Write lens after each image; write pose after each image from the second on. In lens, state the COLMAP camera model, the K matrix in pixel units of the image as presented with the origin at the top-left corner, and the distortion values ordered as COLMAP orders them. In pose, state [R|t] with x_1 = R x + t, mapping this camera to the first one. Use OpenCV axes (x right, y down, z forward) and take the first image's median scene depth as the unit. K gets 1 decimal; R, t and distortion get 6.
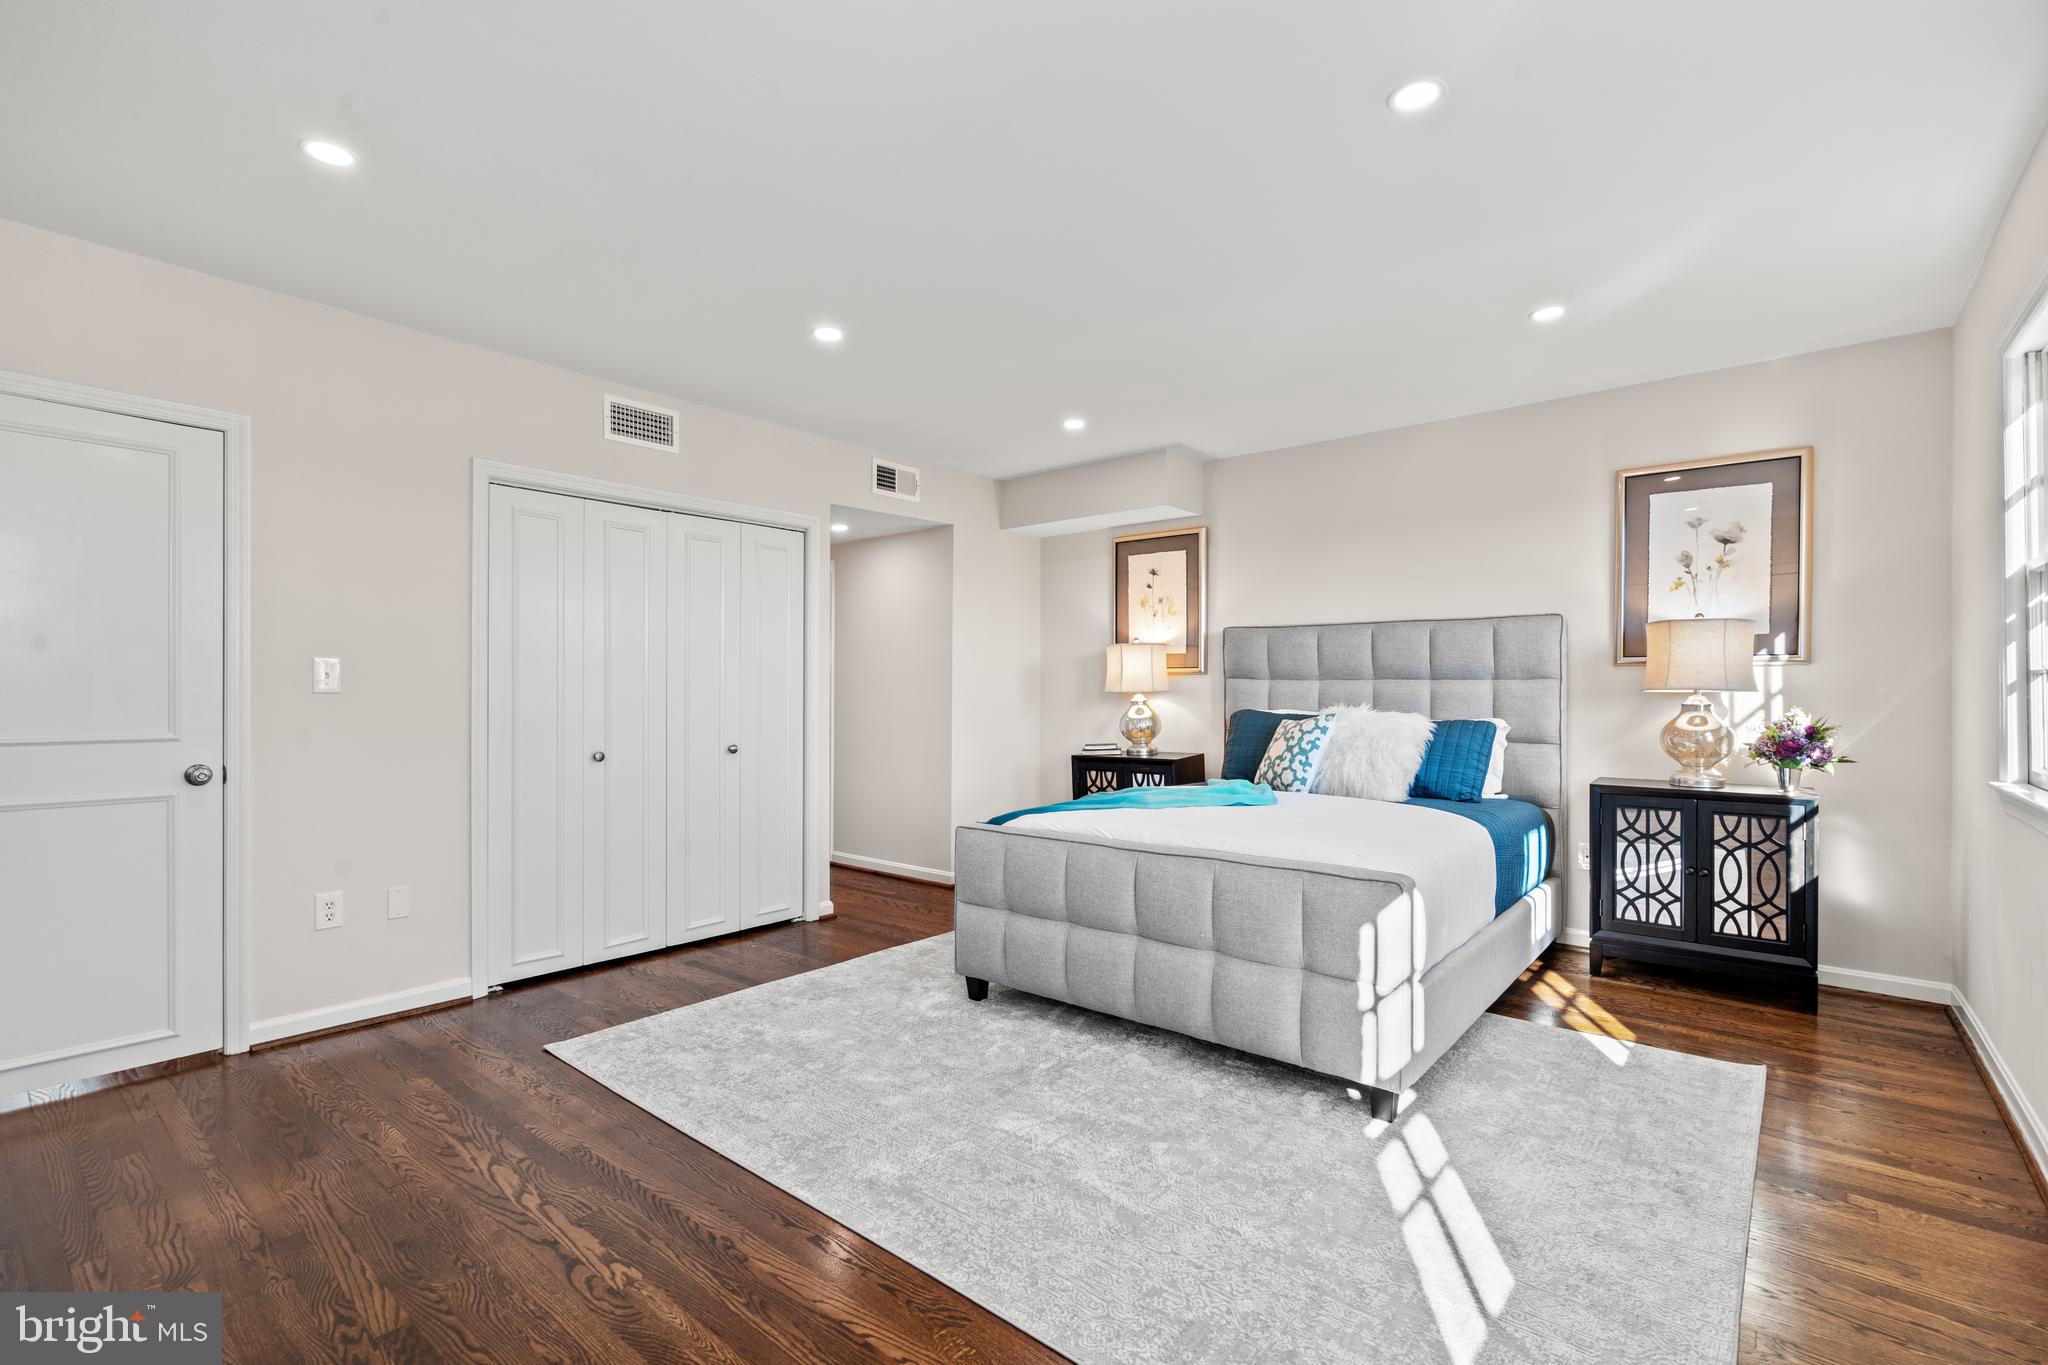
lens RADIAL K [[935.2, 0, 1018.9], [0, 935.2, 695.0], [0, 0, 1]] dist [-0.008784, 0.003721]
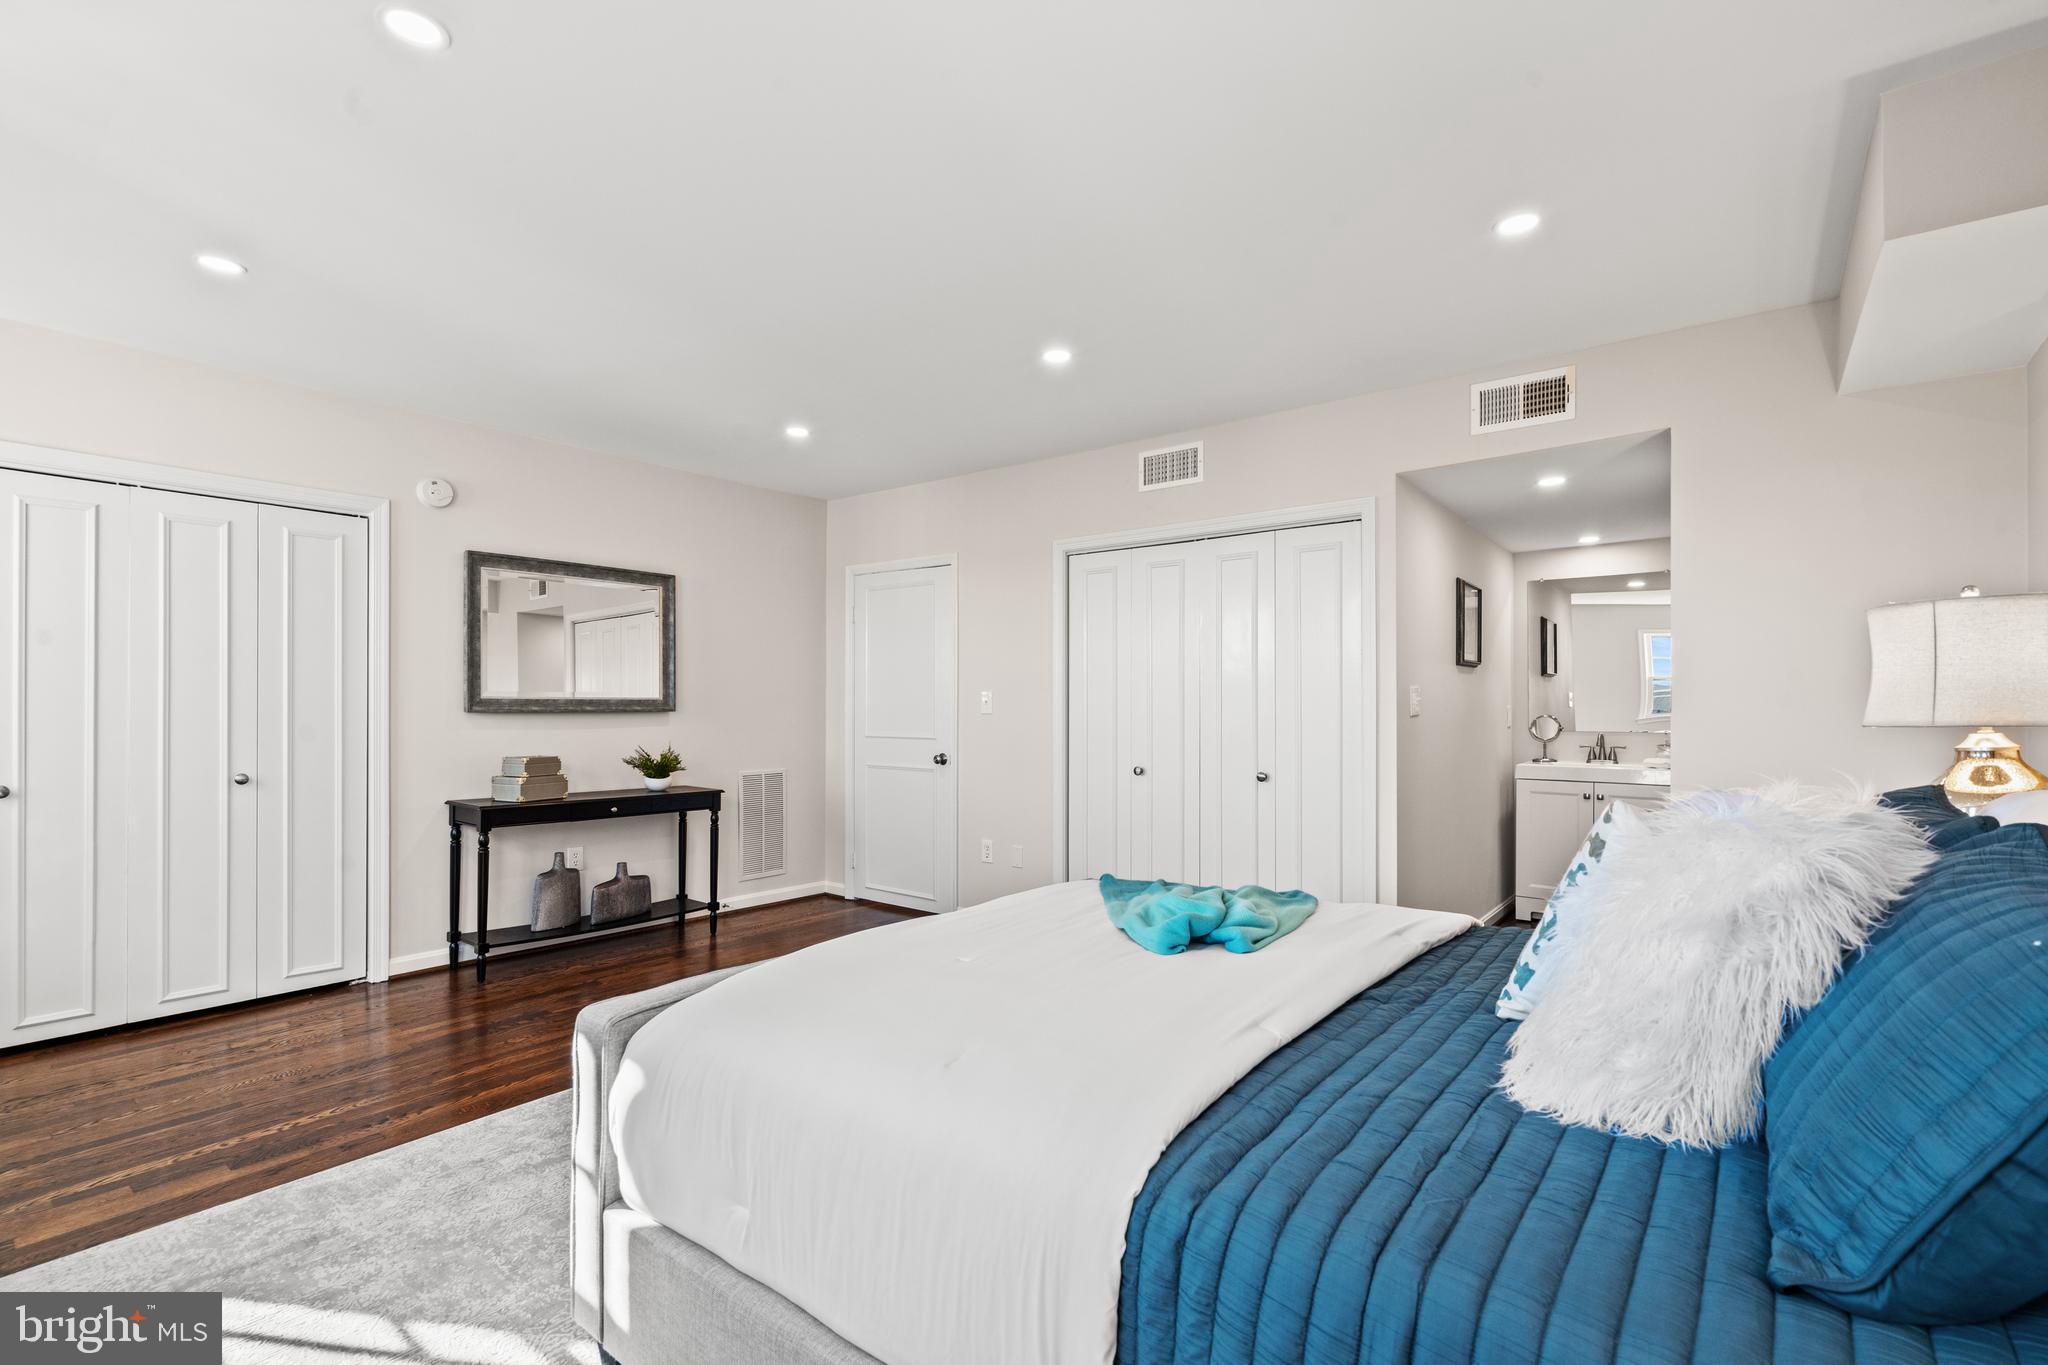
lens RADIAL K [[935.2, 0, 1017.0], [0, 935.2, 689.9], [0, 0, 1]] dist [-0.008784, 0.003721]
pose [[0.044849, -0.015943, -0.998867, 0.648370], [-0.008267, 0.999832, -0.016330, -0.011411], [0.998960, 0.008990, 0.044710, 0.754852]]
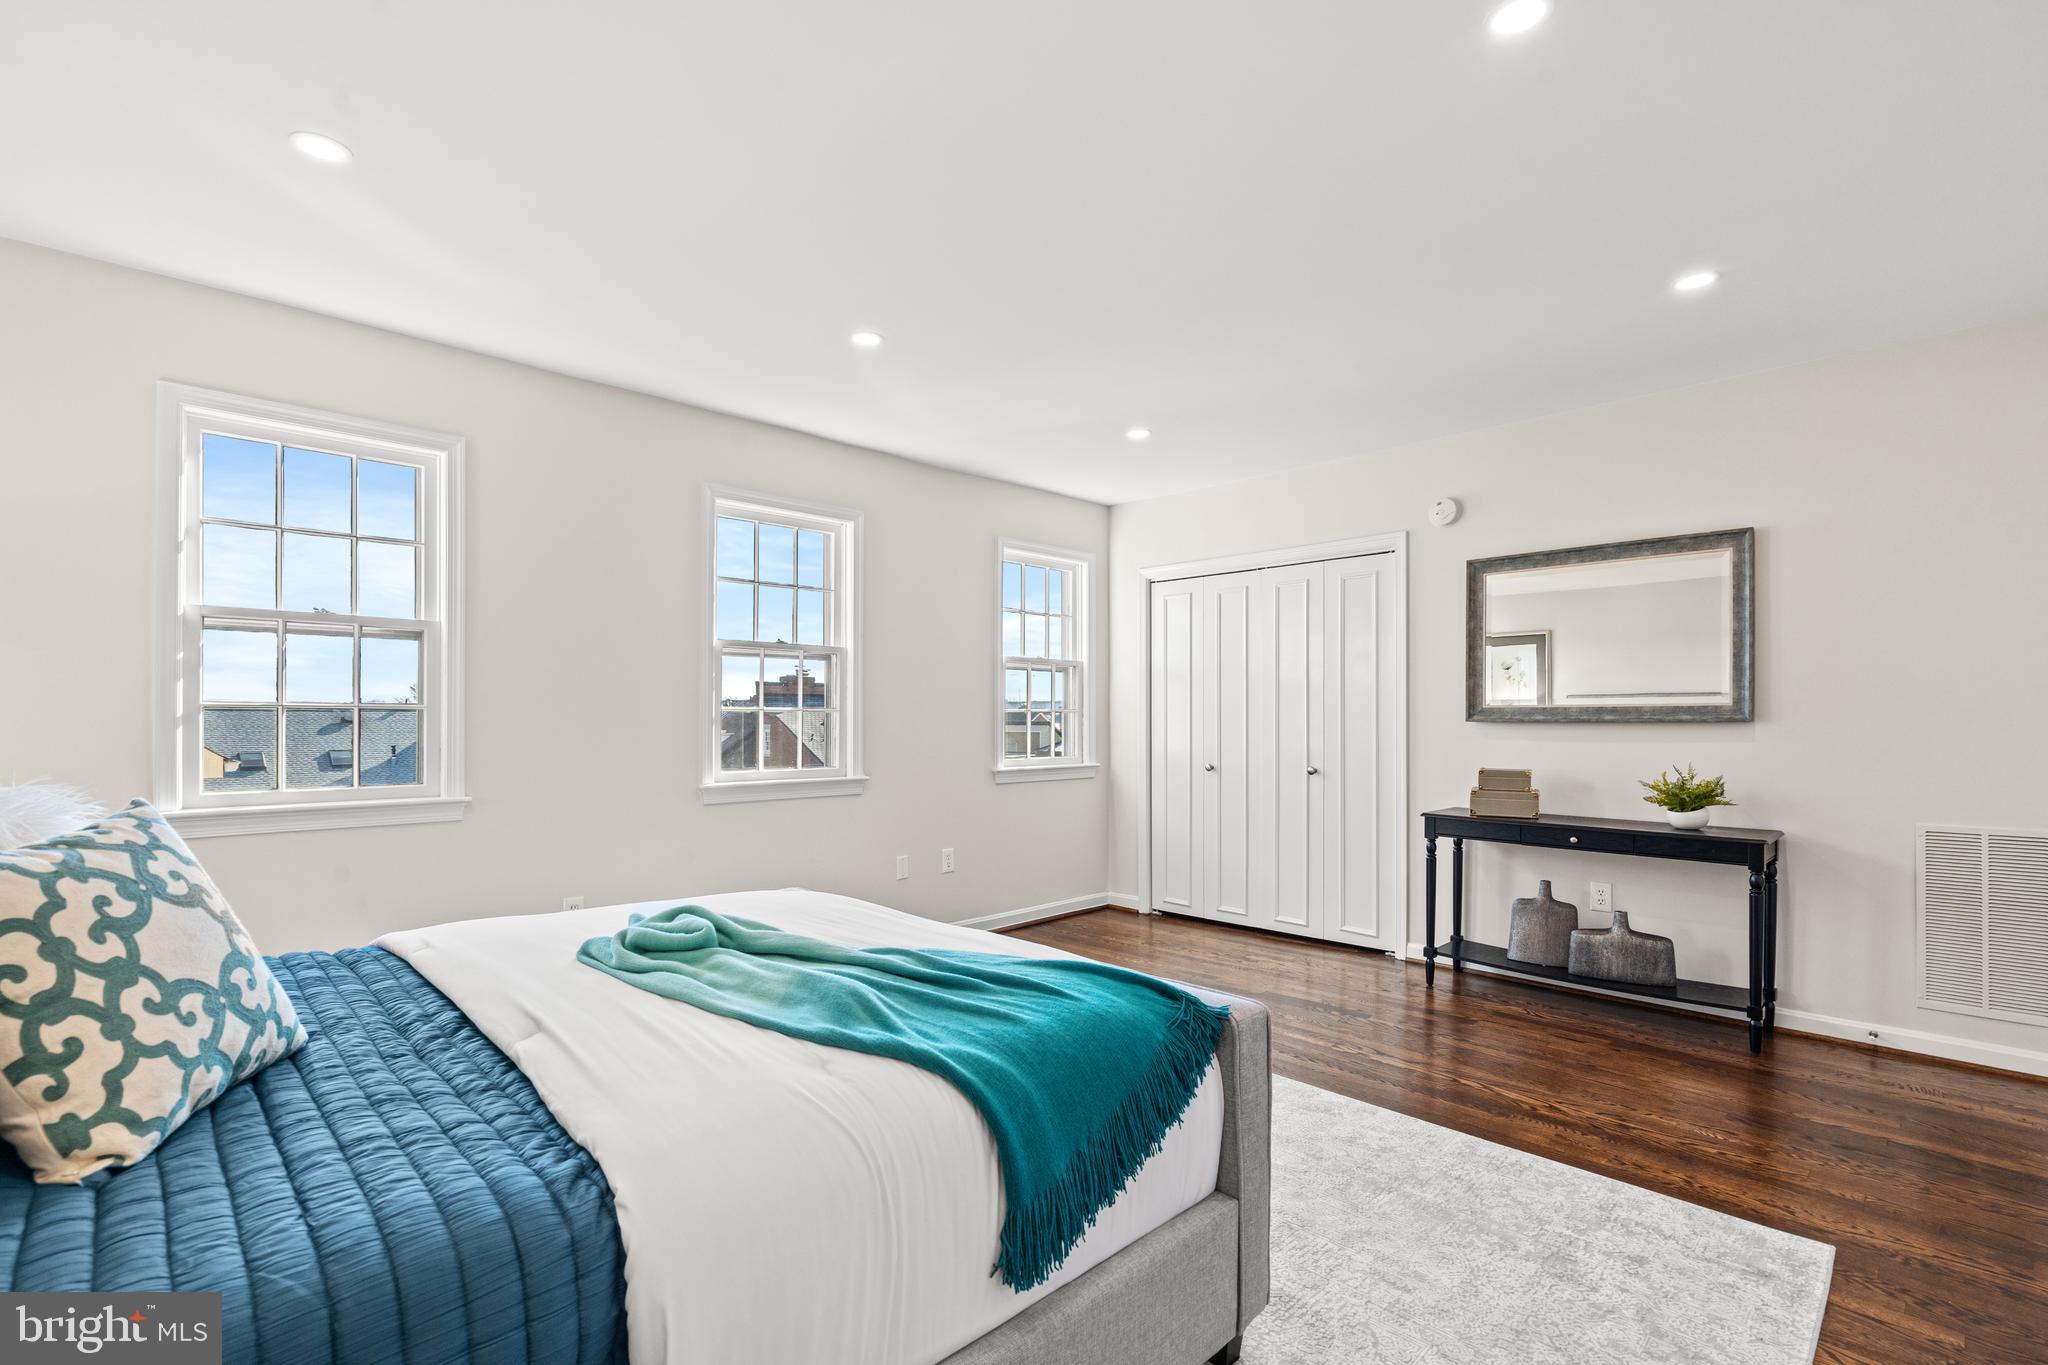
lens RADIAL K [[935.2, 0, 1033.9], [0, 935.2, 716.3], [0, 0, 1]] dist [-0.008784, 0.003721]
pose [[-0.997293, 0.001136, 0.073525, 0.013339], [0.001413, 0.999992, 0.003714, -0.008491], [-0.073520, 0.003808, -0.997286, 1.249315]]
